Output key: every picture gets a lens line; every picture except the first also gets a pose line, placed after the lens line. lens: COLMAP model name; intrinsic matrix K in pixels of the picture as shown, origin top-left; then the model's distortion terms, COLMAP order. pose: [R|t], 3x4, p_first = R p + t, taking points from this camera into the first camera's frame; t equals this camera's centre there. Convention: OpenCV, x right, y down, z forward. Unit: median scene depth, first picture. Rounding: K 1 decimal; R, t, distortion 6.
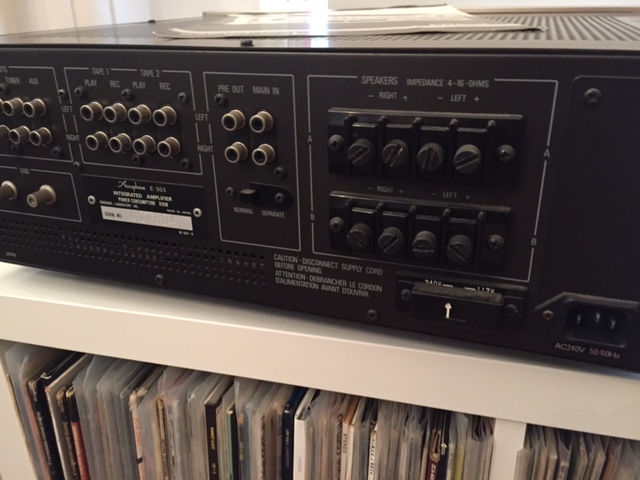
lens RADIAL K [[576.8, 0, 320.3], [0, 576.8, 241.1], [0, 0, 1]] dist [0.057119, -0.093030]
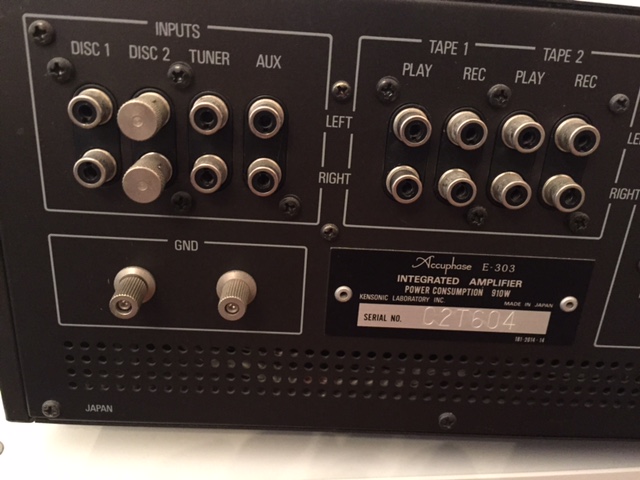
lens RADIAL K [[576.8, 0, 320.4], [0, 576.8, 241.4], [0, 0, 1]] dist [0.057119, -0.093030]
pose [[0.920583, -0.064595, 0.385167, -0.635095], [0.071651, 0.997422, -0.003979, -0.122249], [-0.383917, 0.031261, 0.922838, 0.545479]]
